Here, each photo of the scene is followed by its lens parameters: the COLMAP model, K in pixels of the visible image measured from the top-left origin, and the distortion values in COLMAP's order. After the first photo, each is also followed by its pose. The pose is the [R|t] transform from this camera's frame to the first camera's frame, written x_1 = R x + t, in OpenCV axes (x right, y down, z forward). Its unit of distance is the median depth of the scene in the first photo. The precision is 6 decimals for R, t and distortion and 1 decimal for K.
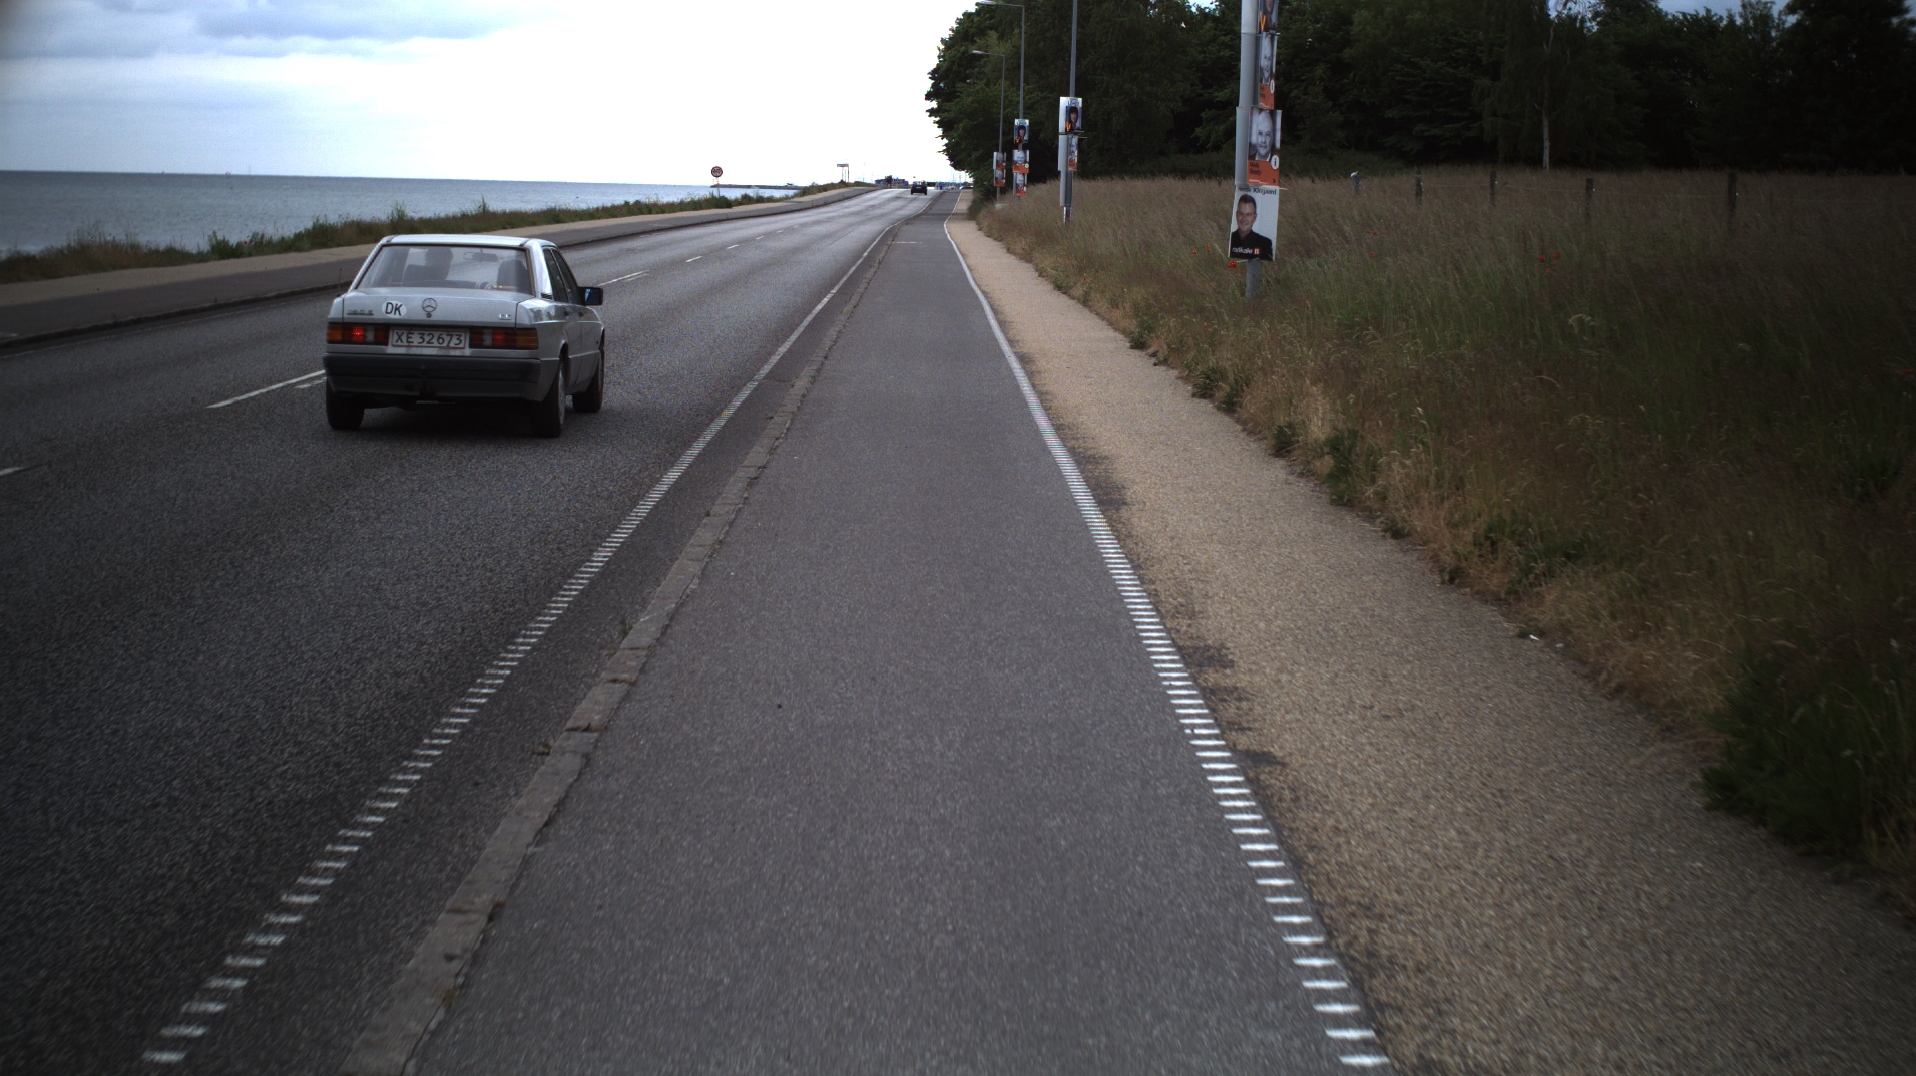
lens RADIAL K [[3187.6, 0, 958.0], [0, 3187.6, 538.0], [0, 0, 1]] dist [-0.334046, 0.649306]
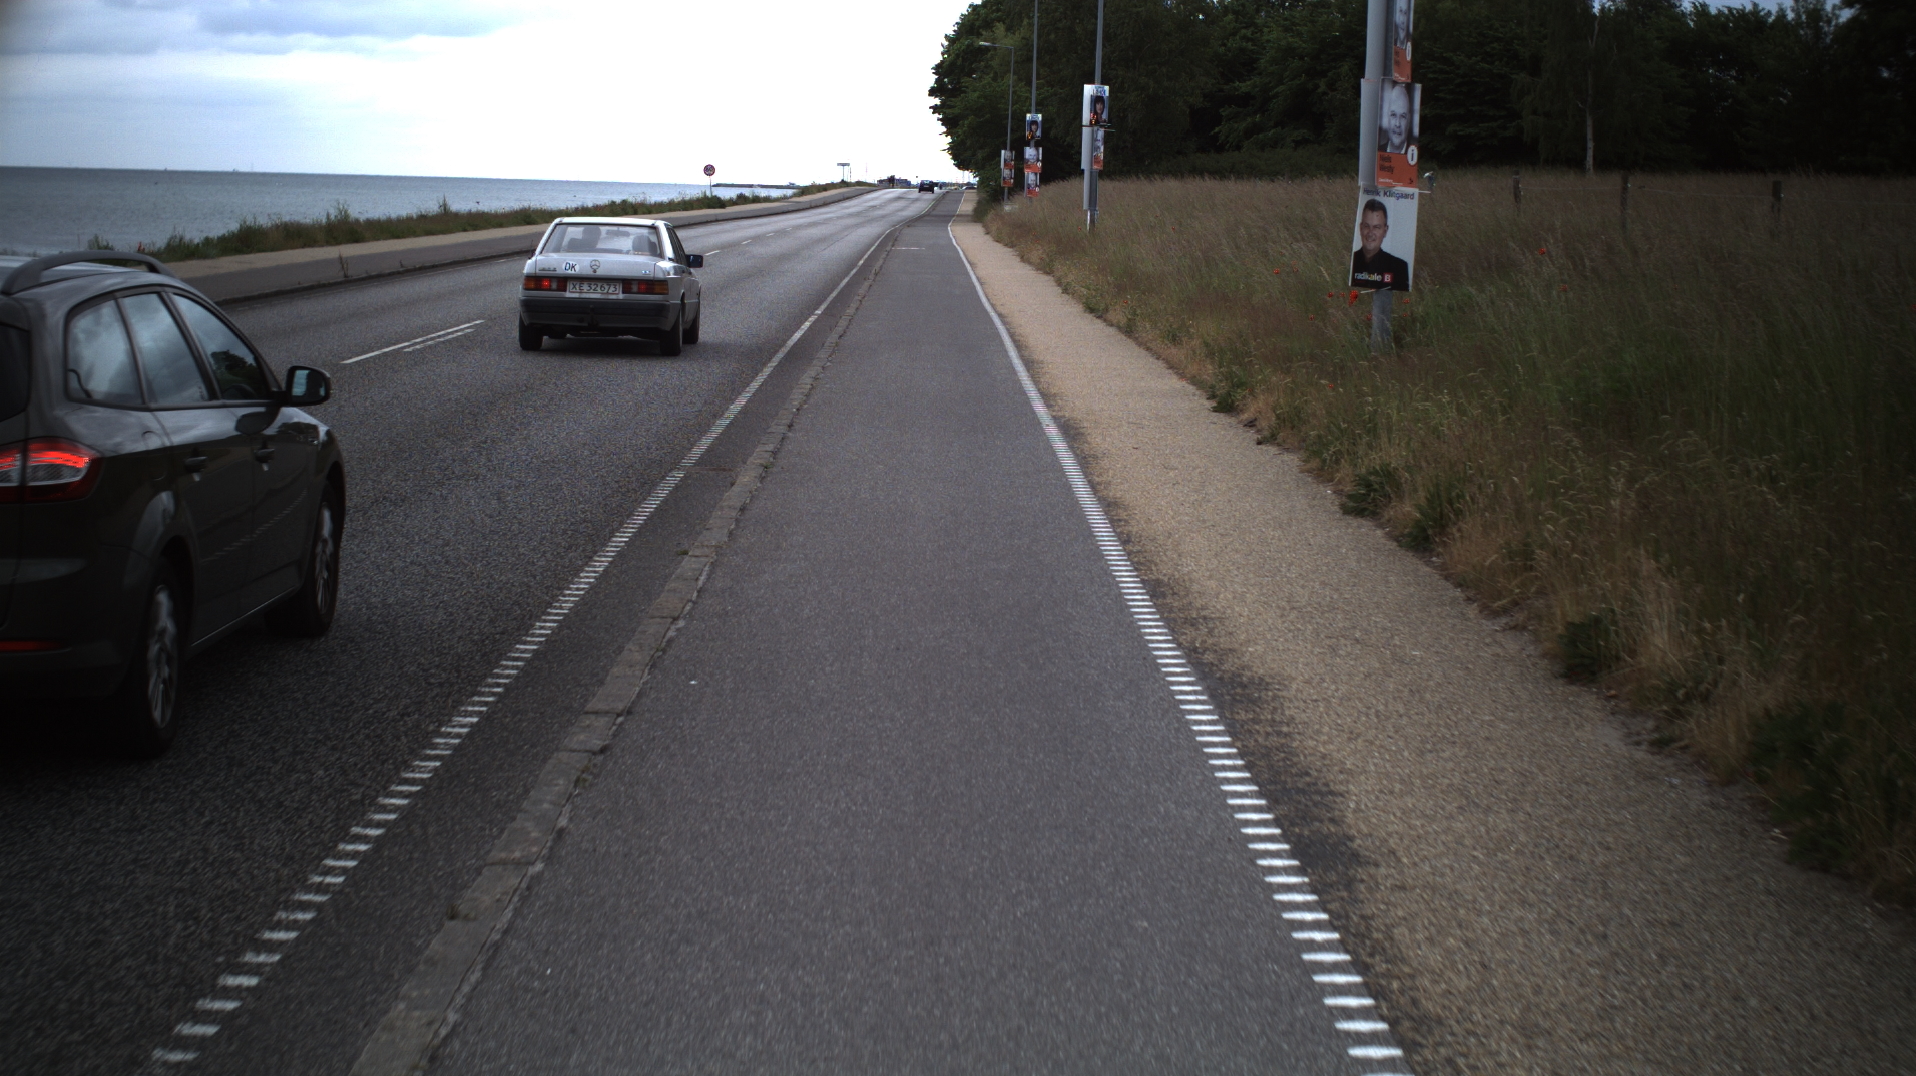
lens RADIAL K [[3187.6, 0, 958.0], [0, 3187.6, 538.0], [0, 0, 1]] dist [-0.334046, 0.649306]
pose [[0.999989, 0.004644, -0.000309, -0.001329], [-0.004644, 0.999989, -0.000104, -0.011478], [0.000308, 0.000106, 1.000000, 0.104450]]
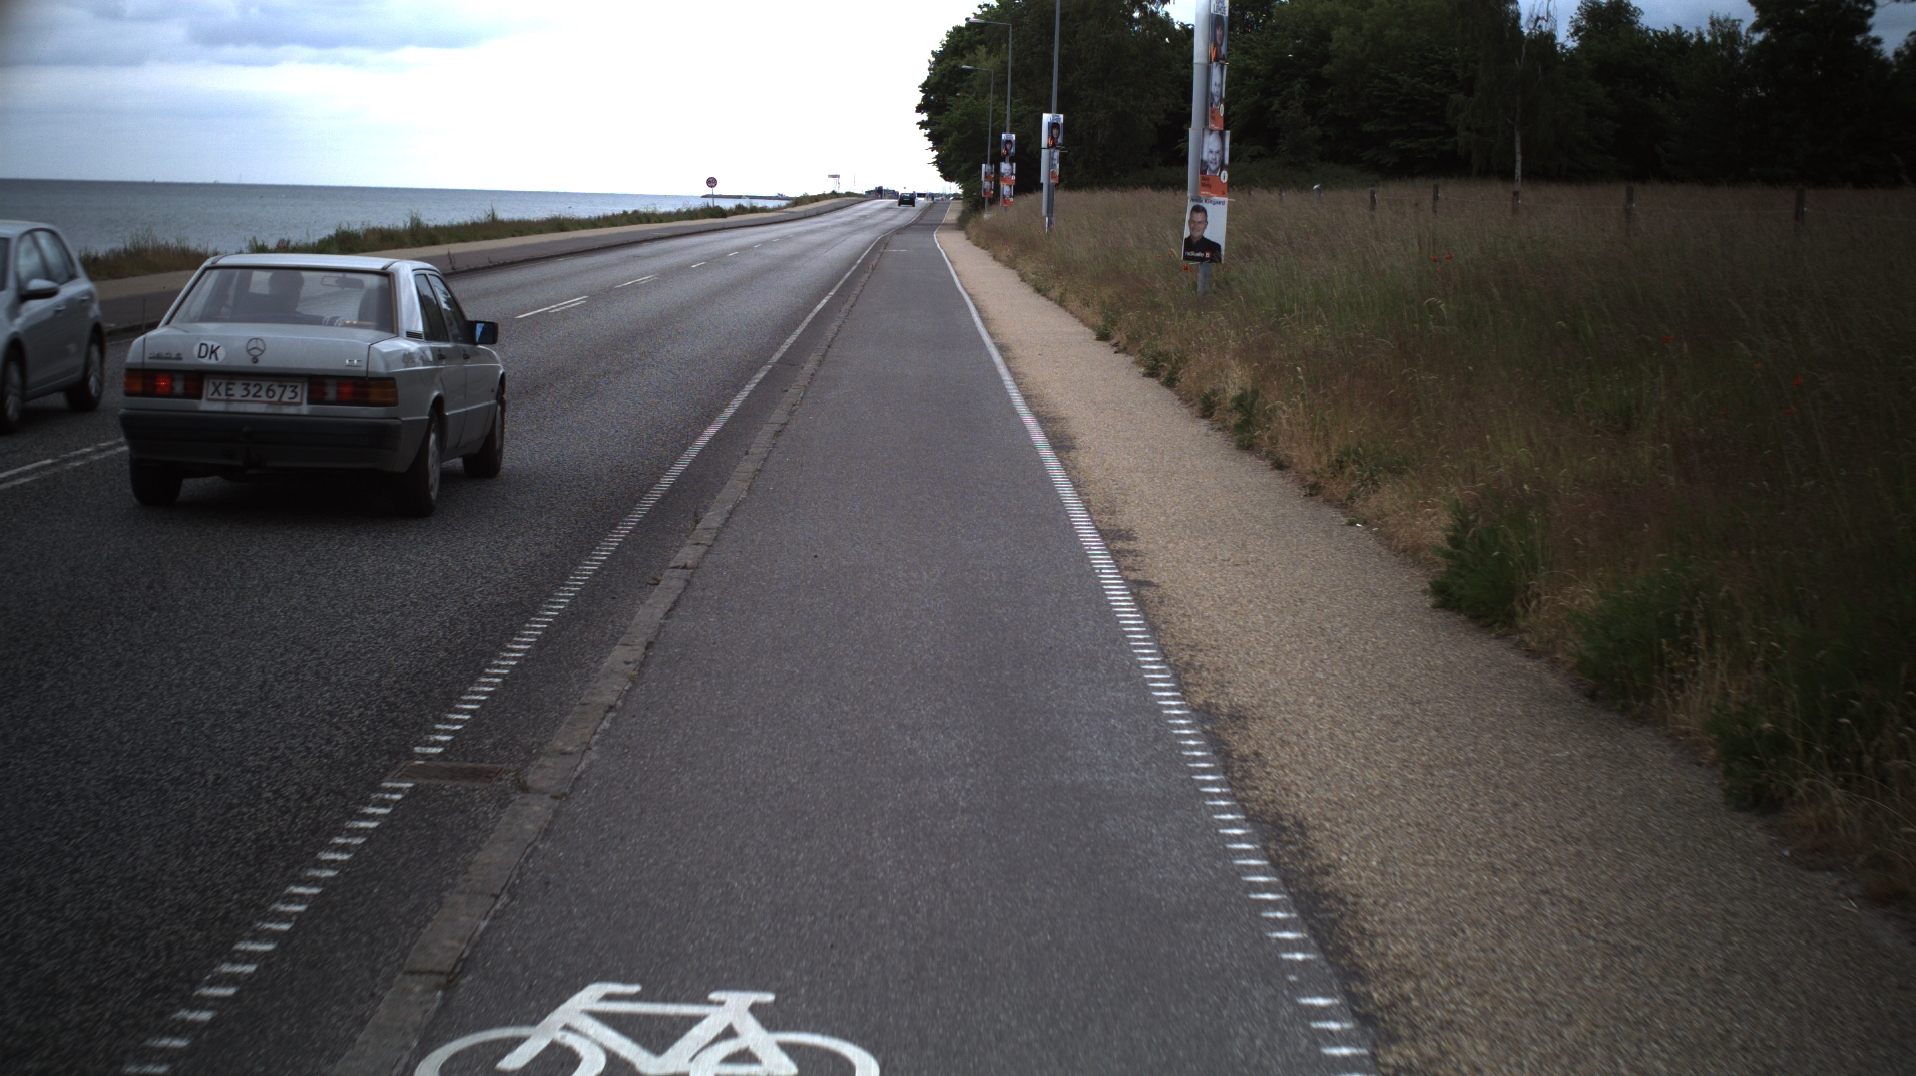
lens RADIAL K [[3187.6, 0, 958.0], [0, 3187.6, 538.0], [0, 0, 1]] dist [-0.334046, 0.649306]
pose [[0.999991, 0.002733, 0.003350, 0.000428], [-0.002721, 0.999990, -0.003430, 0.005819], [-0.003360, 0.003420, 0.999989, -0.052480]]
